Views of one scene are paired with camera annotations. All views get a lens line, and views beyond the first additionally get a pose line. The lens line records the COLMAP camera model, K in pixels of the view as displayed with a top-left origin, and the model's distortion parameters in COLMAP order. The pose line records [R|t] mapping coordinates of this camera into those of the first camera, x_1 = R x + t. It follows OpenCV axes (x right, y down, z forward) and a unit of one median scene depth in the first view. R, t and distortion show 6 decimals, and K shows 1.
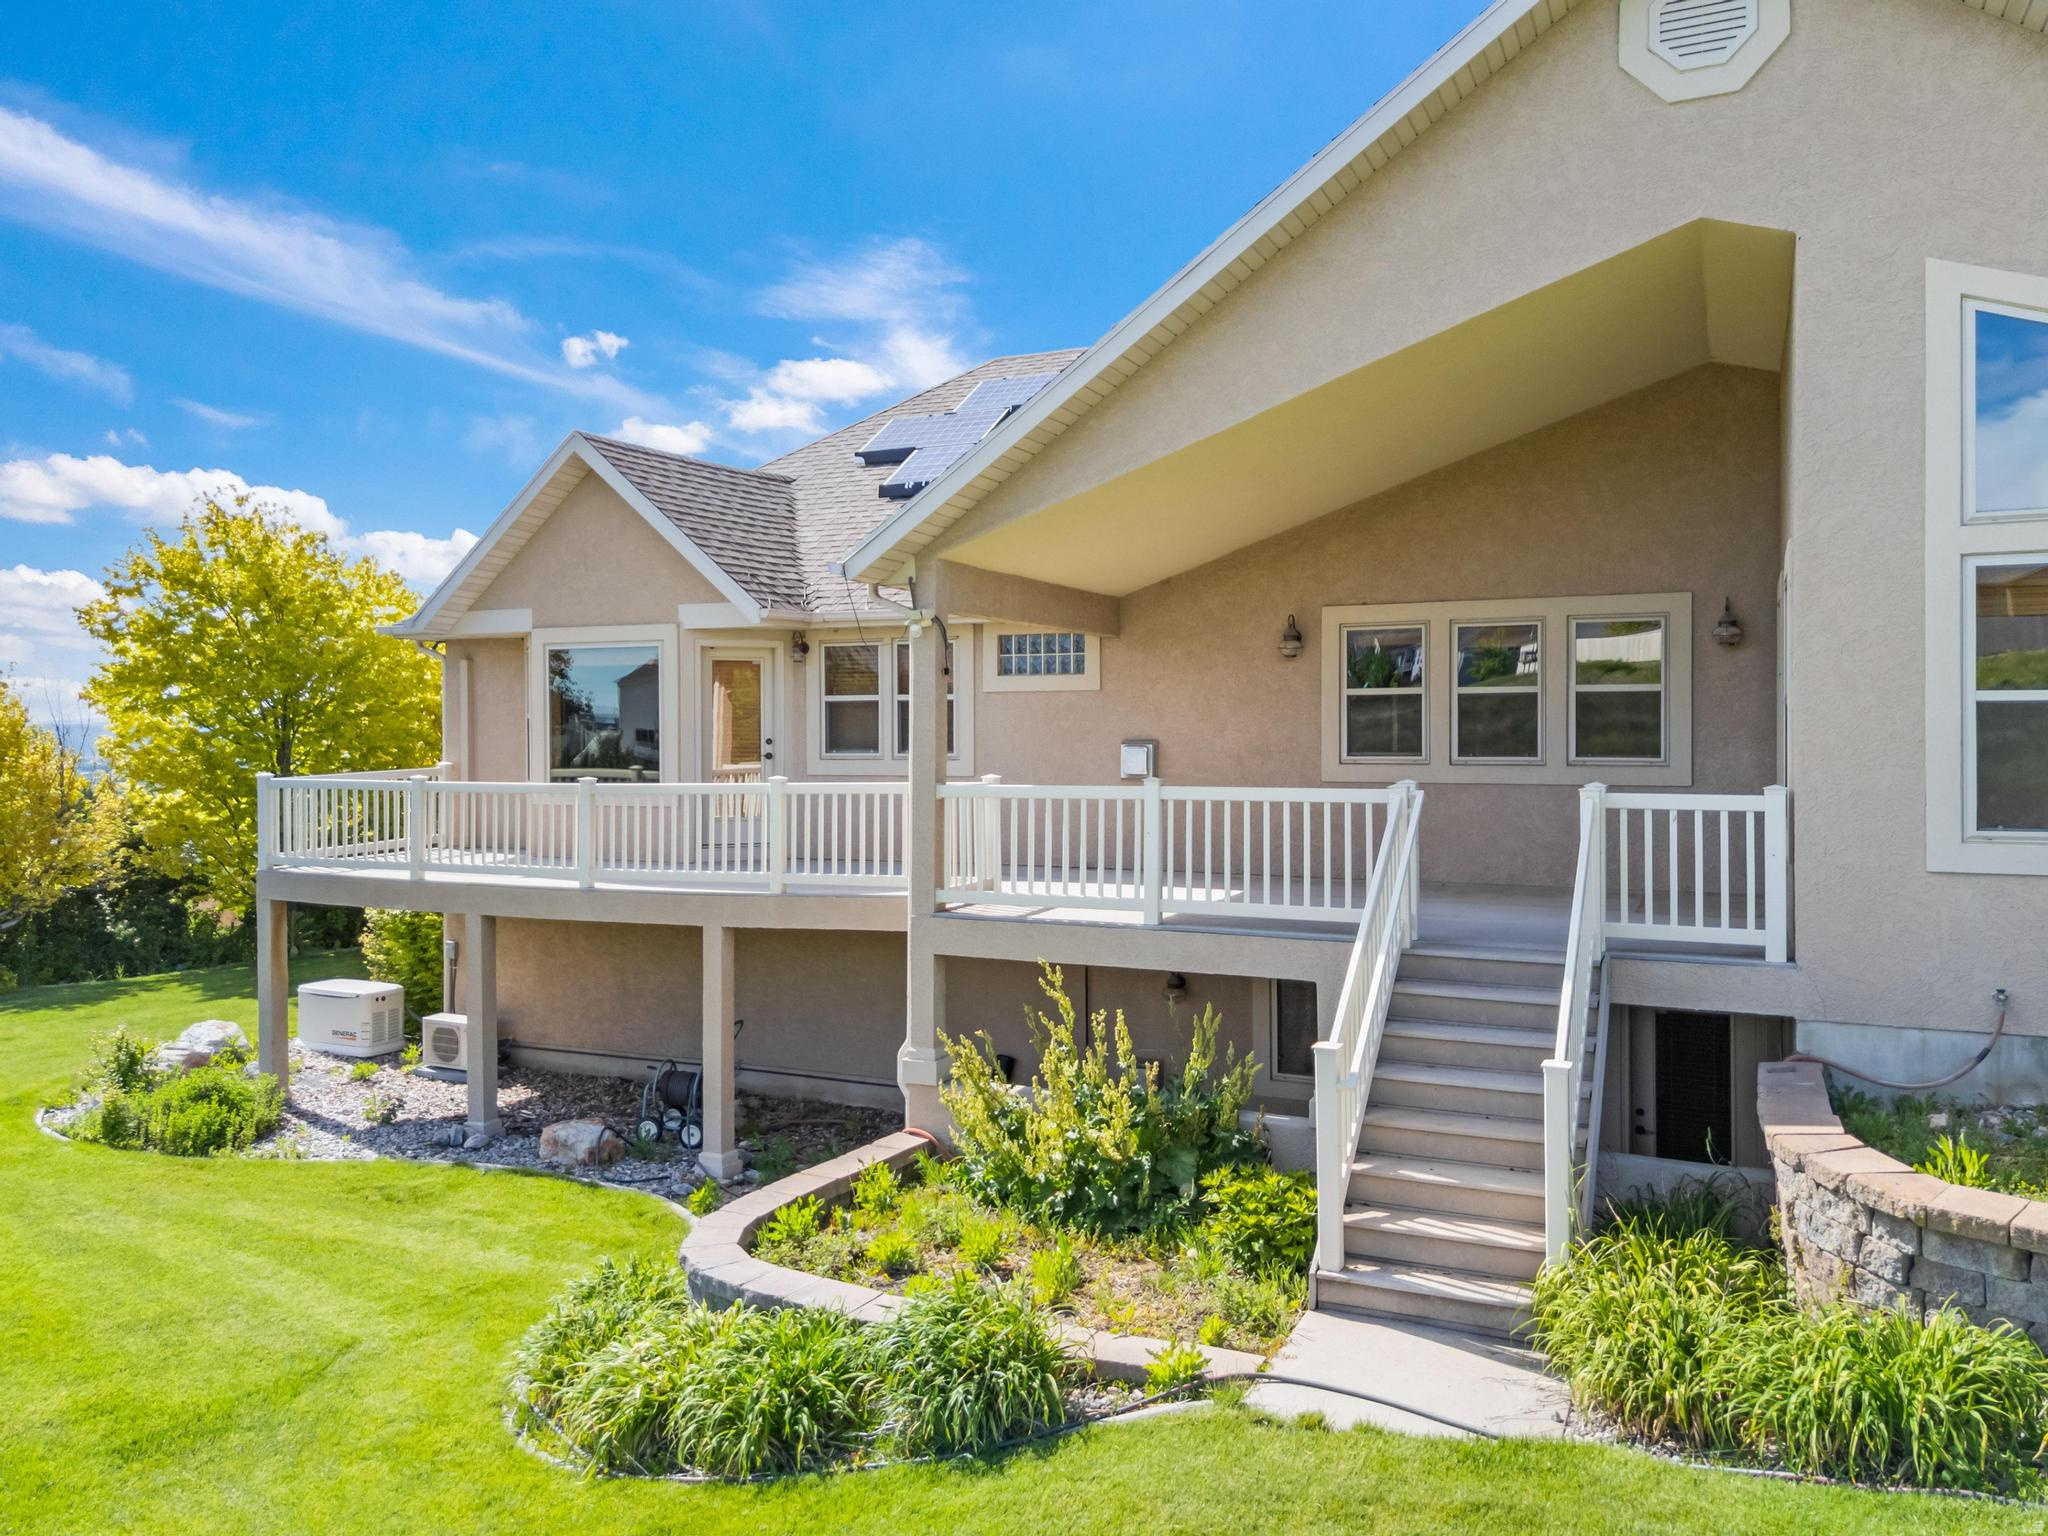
lens RADIAL K [[1517.8, 0, 1035.7], [0, 1517.8, 732.1], [0, 0, 1]] dist [0.094681, -0.110250]
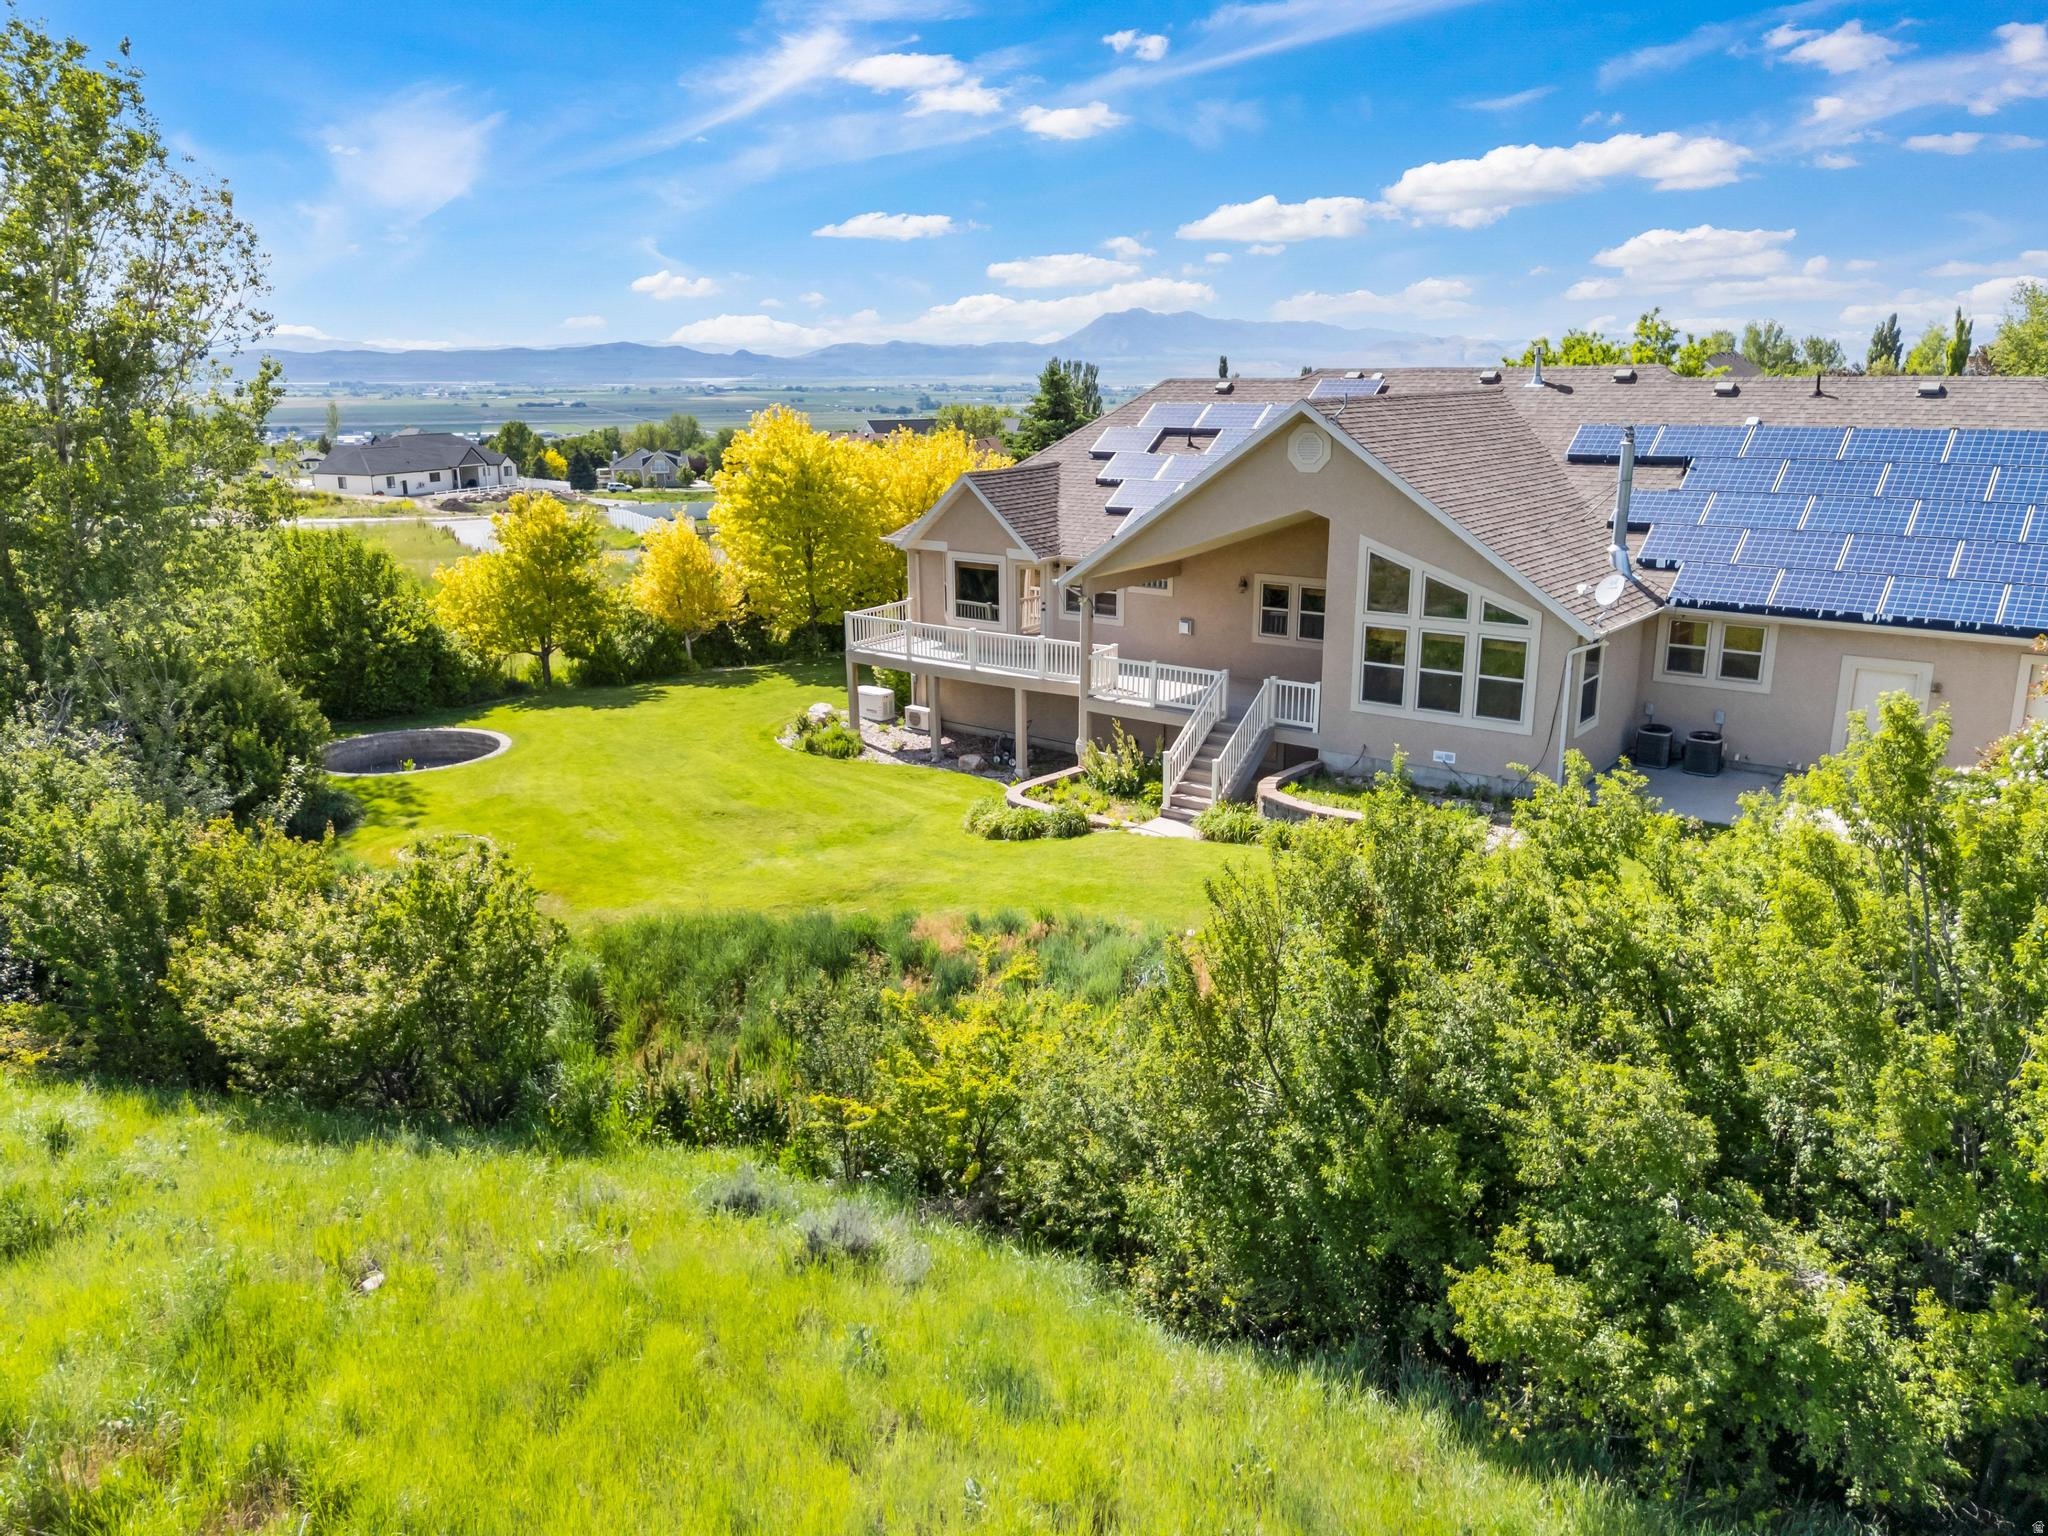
lens RADIAL K [[1515.0, 0, 1024.0], [0, 1515.0, 768.0], [0, 0, 1]] dist [0.050324, -0.041341]
pose [[0.973592, 0.055433, -0.221462, 0.515410], [0.004057, 0.965718, 0.259561, -0.559303], [0.228258, -0.253605, 0.939991, -2.002841]]
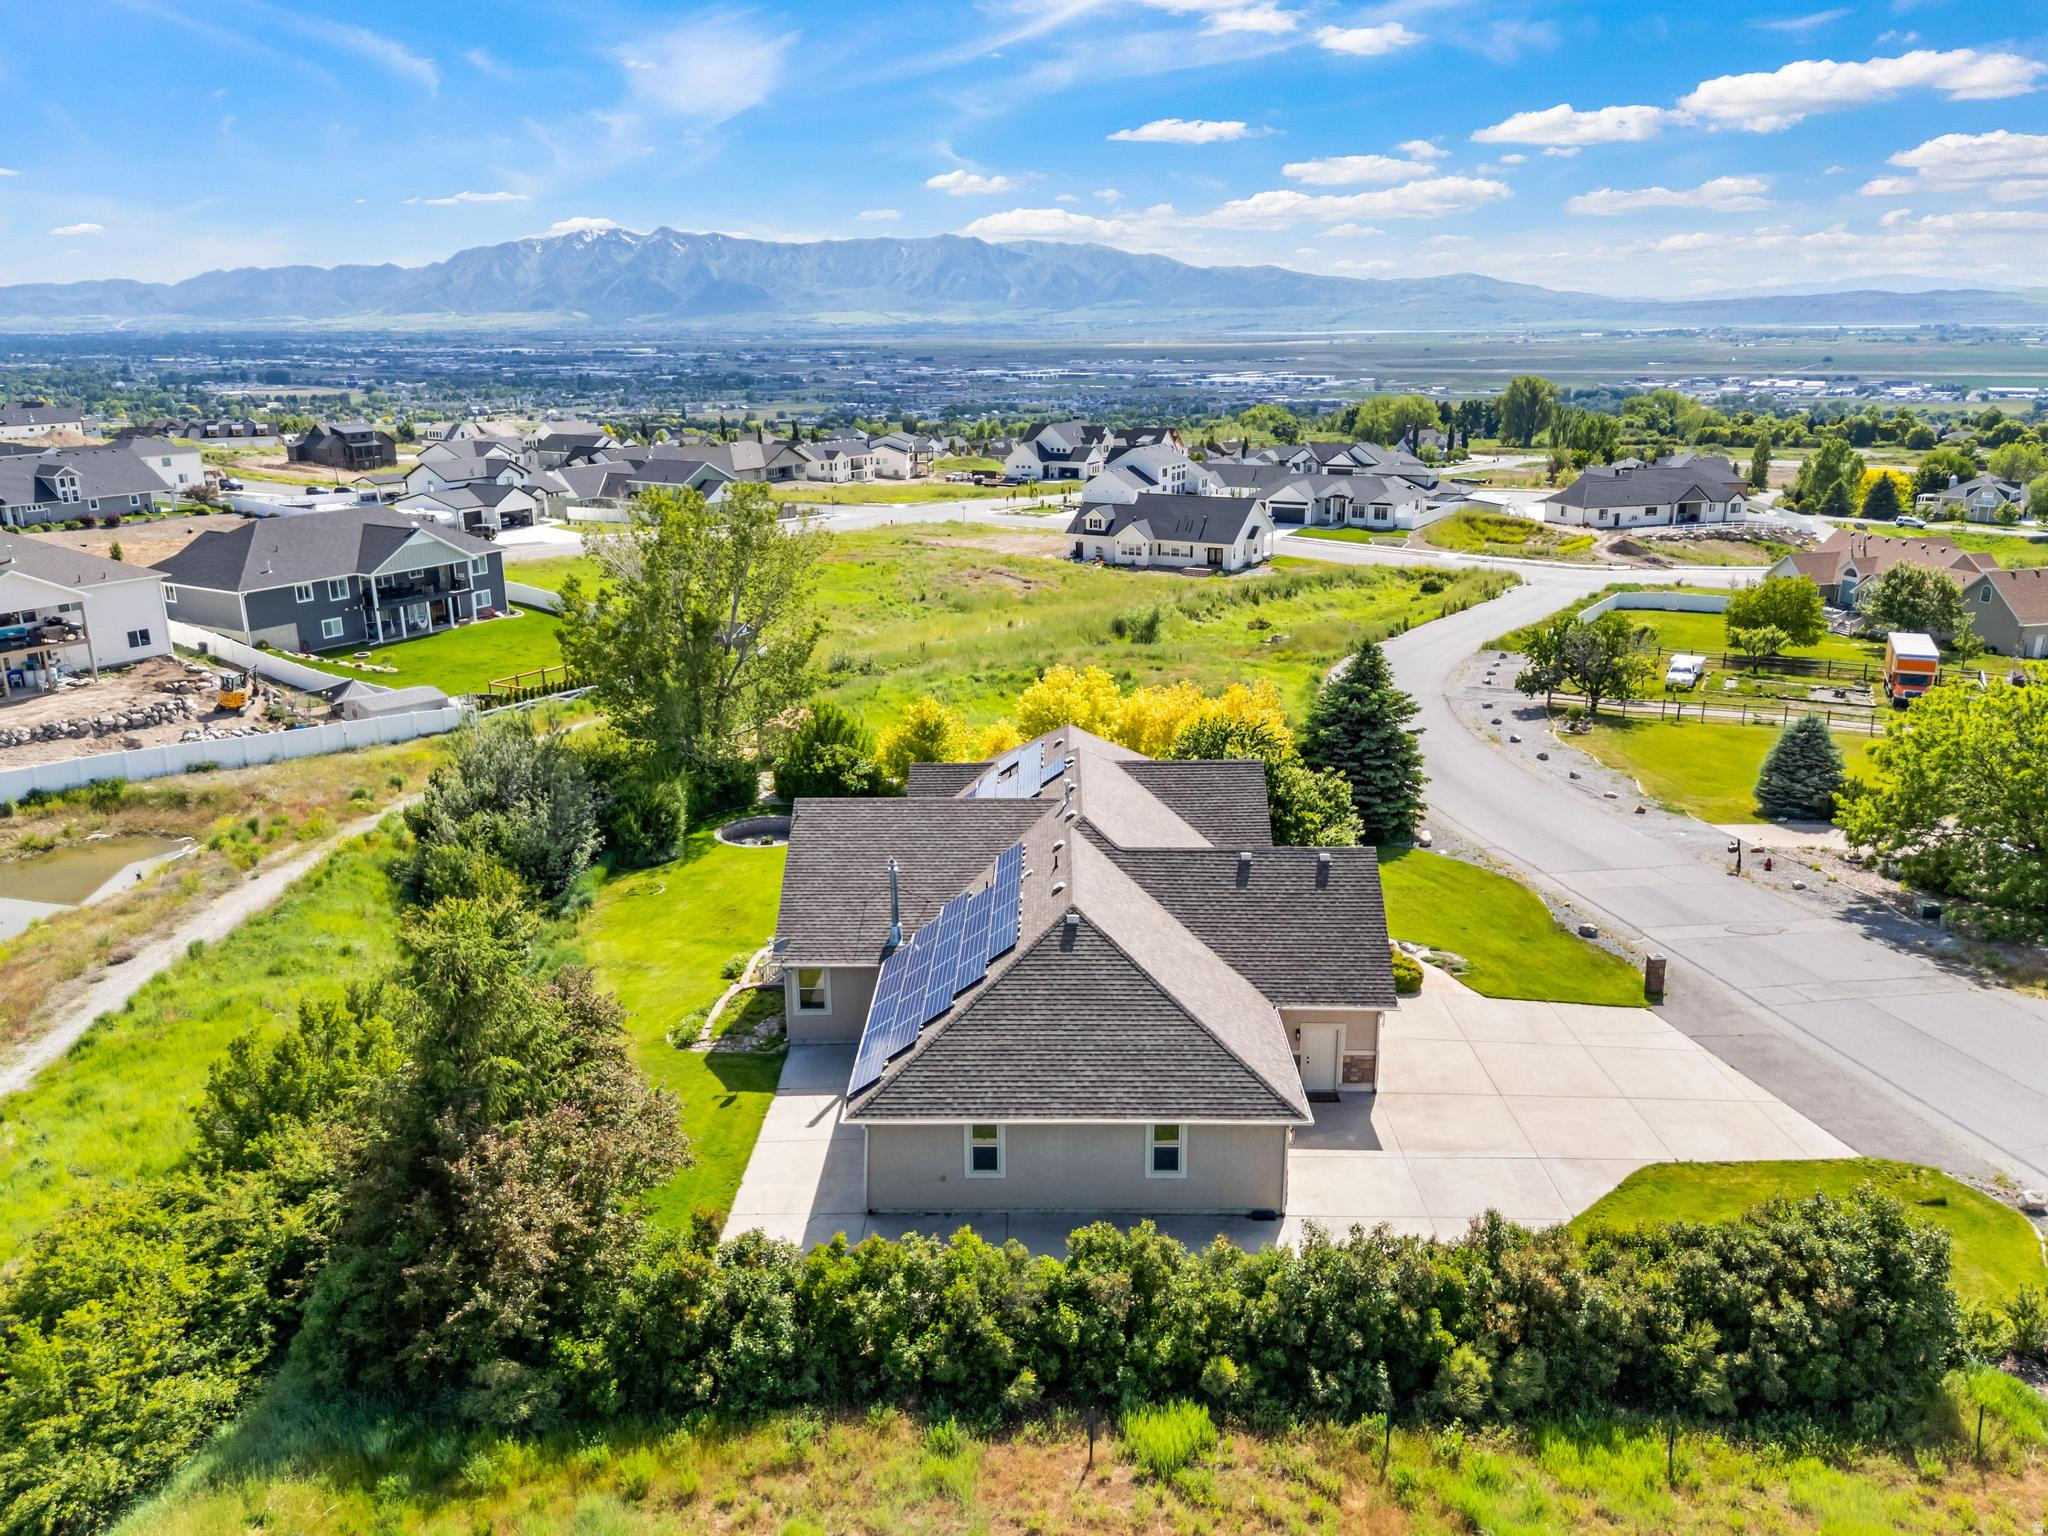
lens RADIAL K [[1517.8, 0, 1035.7], [0, 1517.8, 732.1], [0, 0, 1]] dist [0.094681, -0.110250]
pose [[0.400467, 0.242942, -0.883519, 5.290660], [0.006732, 0.963407, 0.267960, -2.118640], [0.916287, -0.113256, 0.384177, -0.369515]]
